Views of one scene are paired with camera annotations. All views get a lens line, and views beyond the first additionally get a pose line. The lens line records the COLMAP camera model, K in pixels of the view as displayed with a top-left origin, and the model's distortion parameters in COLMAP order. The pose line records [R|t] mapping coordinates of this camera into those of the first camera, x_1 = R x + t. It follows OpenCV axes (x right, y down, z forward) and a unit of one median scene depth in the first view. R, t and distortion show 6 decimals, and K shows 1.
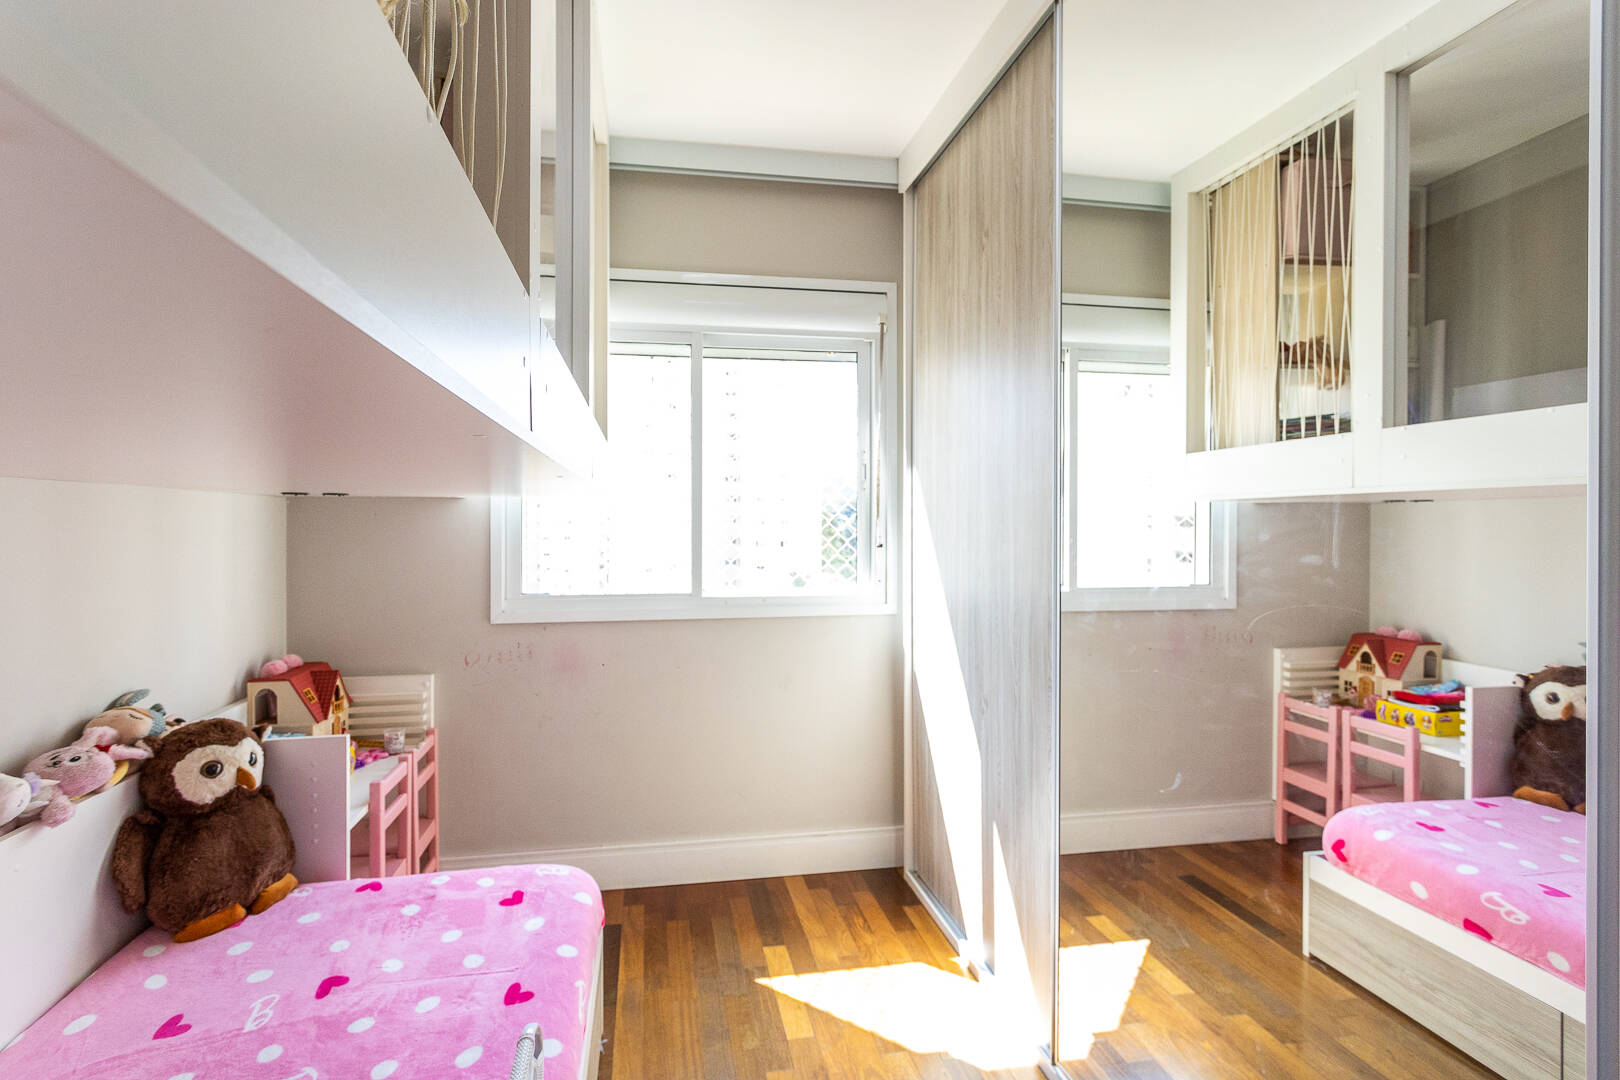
lens RADIAL K [[771.5, 0, 814.3], [0, 771.5, 523.4], [0, 0, 1]] dist [-0.001020, 0.001500]
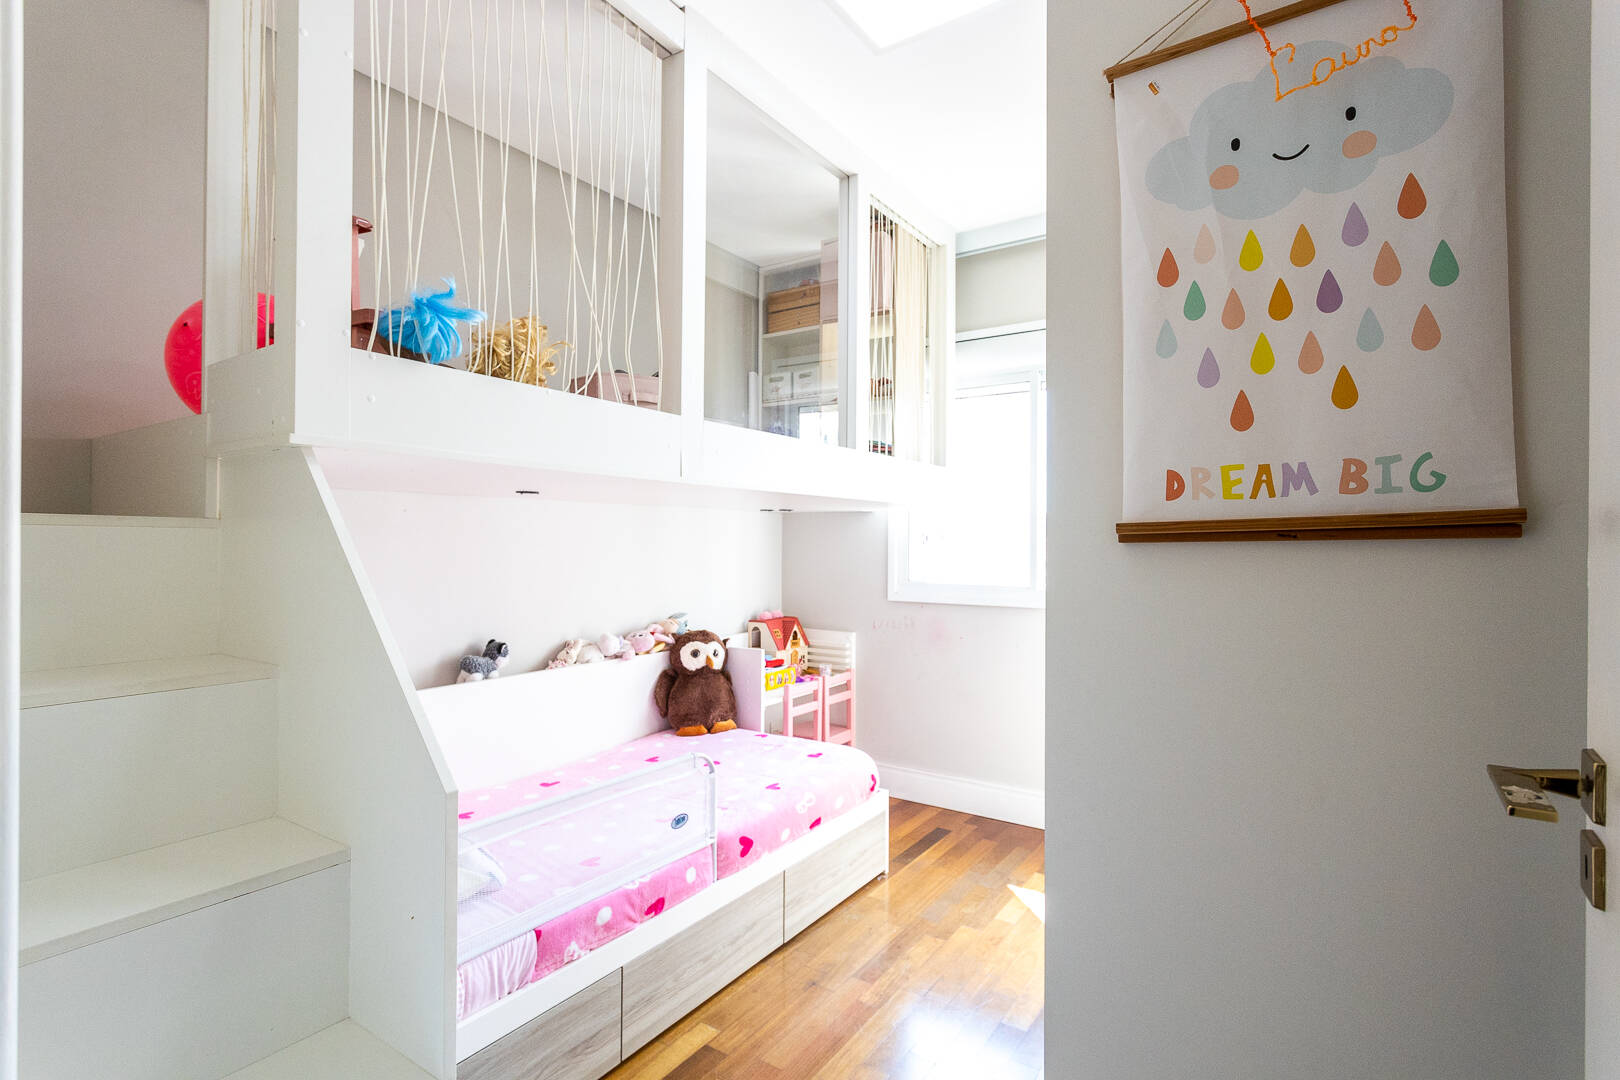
lens RADIAL K [[771.5, 0, 812.5], [0, 771.5, 538.7], [0, 0, 1]] dist [-0.001020, 0.001500]
pose [[0.723452, 0.001945, -0.690372, 0.601123], [-0.004731, 0.999987, -0.002140, 0.027597], [0.690359, 0.004815, 0.723451, -0.151775]]
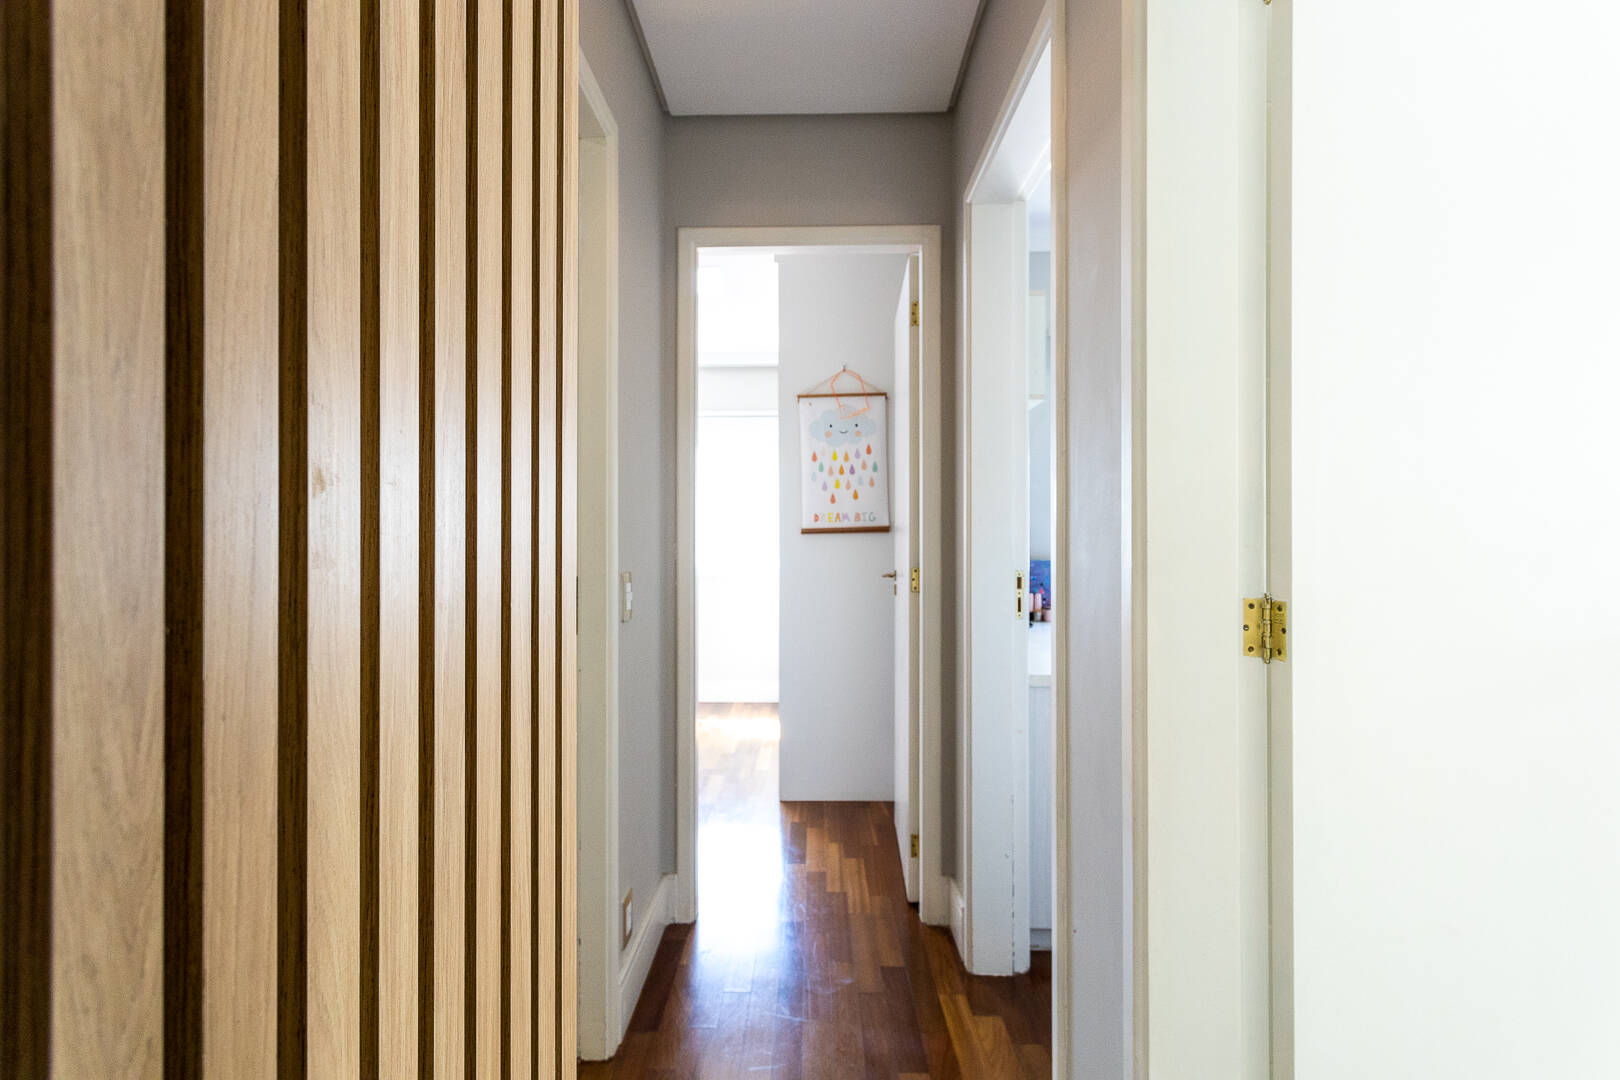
lens RADIAL K [[771.5, 0, 808.0], [0, 771.5, 539.6], [0, 0, 1]] dist [-0.001020, 0.001500]
pose [[0.984799, -0.002790, -0.173676, 0.937124], [0.001737, 0.999979, -0.006219, 0.098217], [0.173690, 0.005823, 0.984783, -3.768239]]
